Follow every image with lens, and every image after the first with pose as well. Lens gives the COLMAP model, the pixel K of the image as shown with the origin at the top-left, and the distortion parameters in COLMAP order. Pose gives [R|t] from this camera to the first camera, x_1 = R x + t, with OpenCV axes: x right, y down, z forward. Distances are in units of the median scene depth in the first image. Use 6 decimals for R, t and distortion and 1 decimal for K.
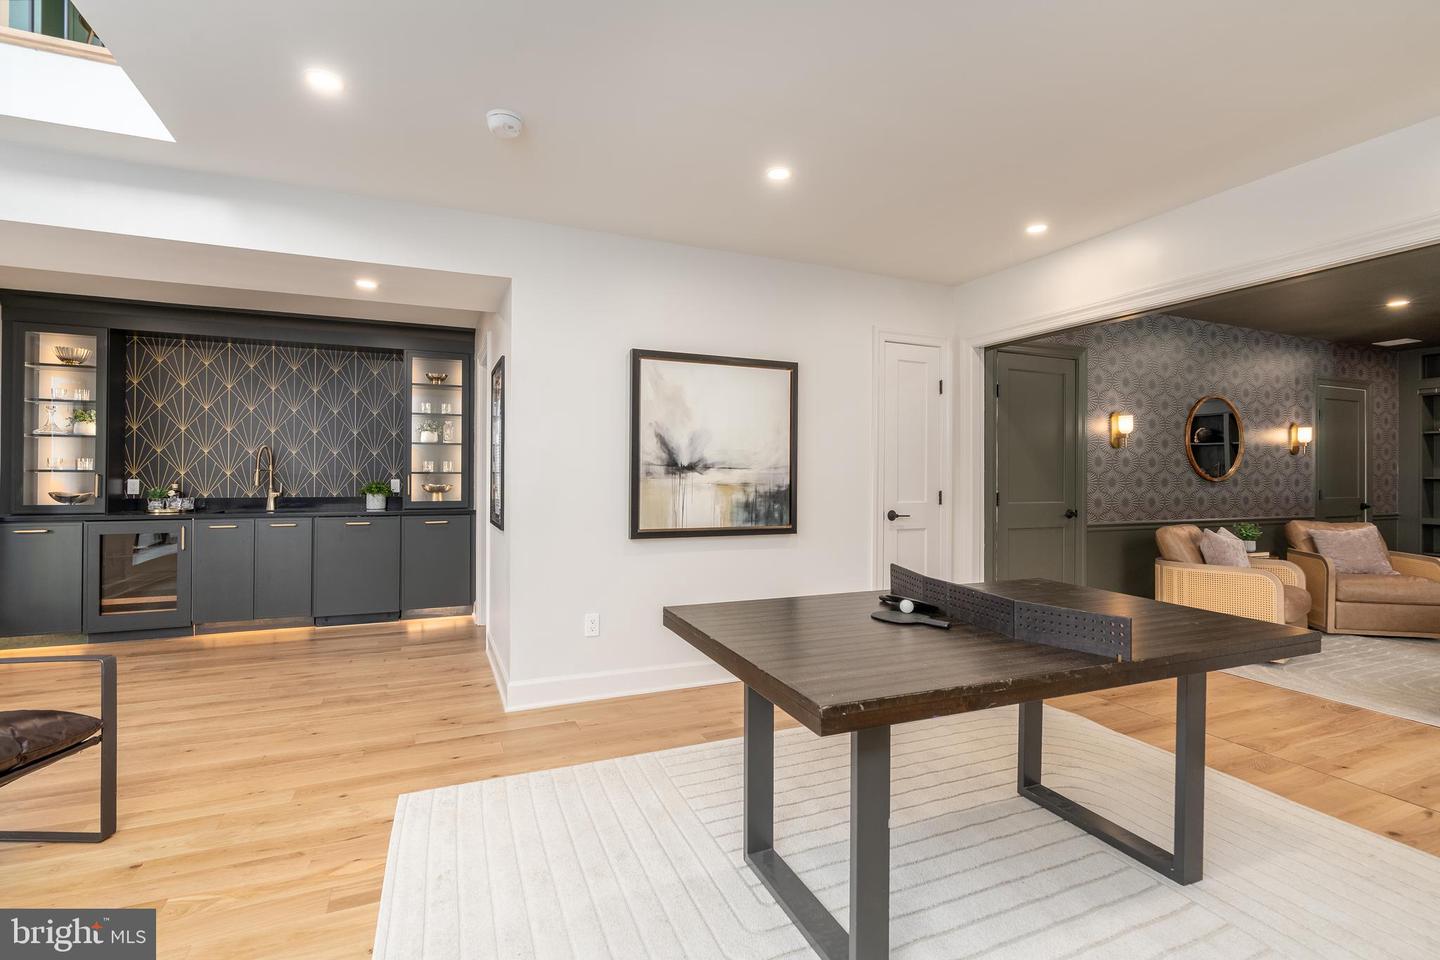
lens RADIAL K [[658.7, 0, 713.7], [0, 658.7, 471.5], [0, 0, 1]] dist [-0.004621, 0.002269]
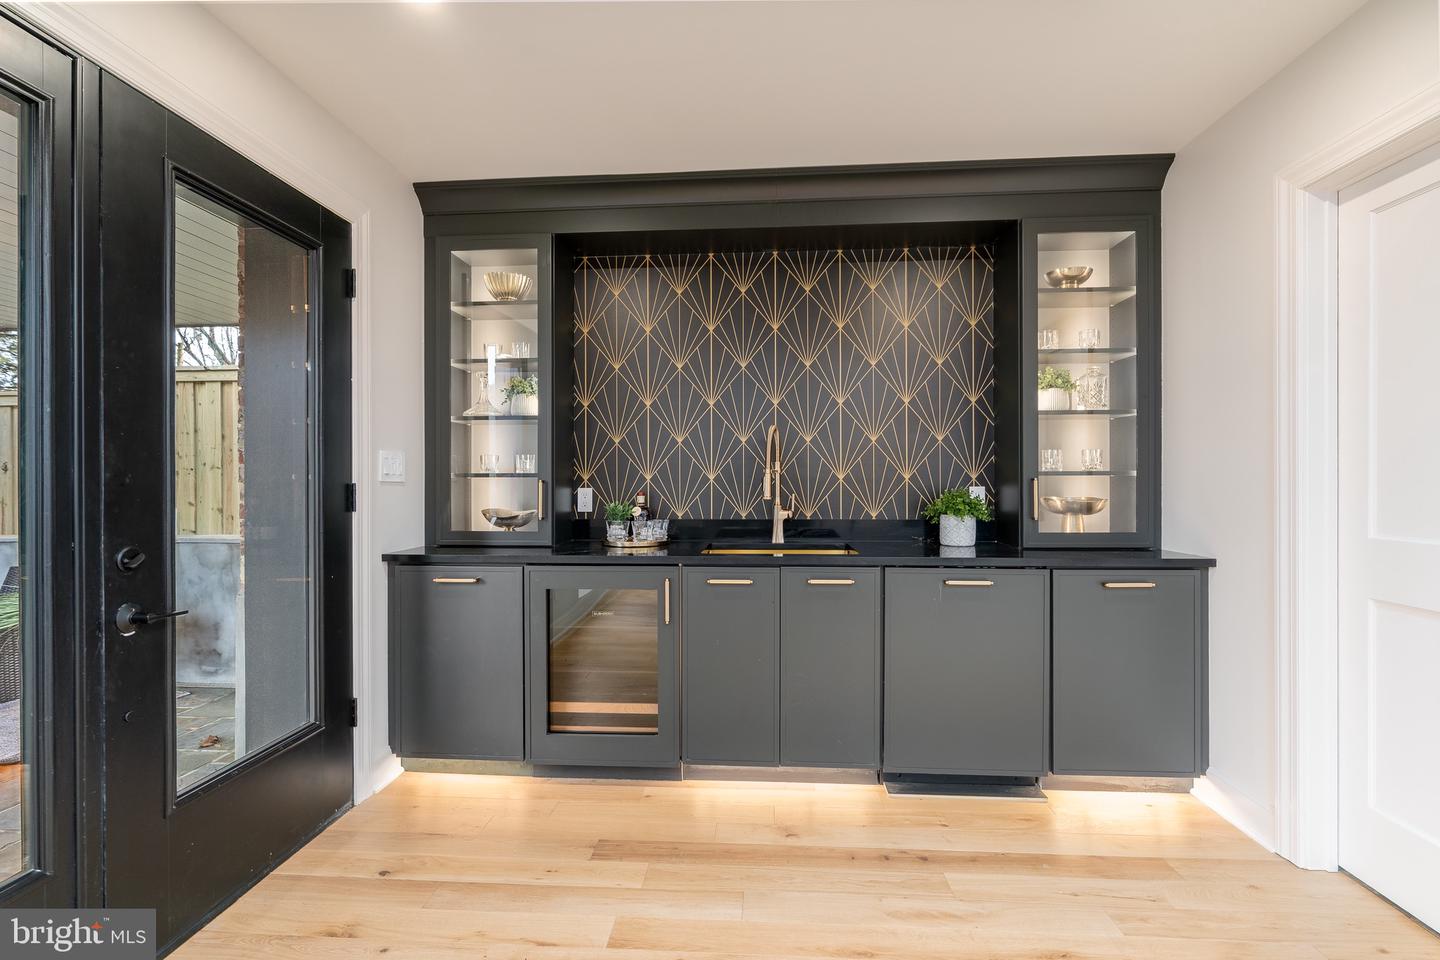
lens RADIAL K [[658.7, 0, 724.1], [0, 658.7, 477.0], [0, 0, 1]] dist [-0.004621, 0.002269]
pose [[0.886186, -0.007093, -0.463275, -0.480539], [0.010139, 0.999940, 0.004087, 0.000441], [0.463218, -0.008319, 0.886205, 0.511982]]
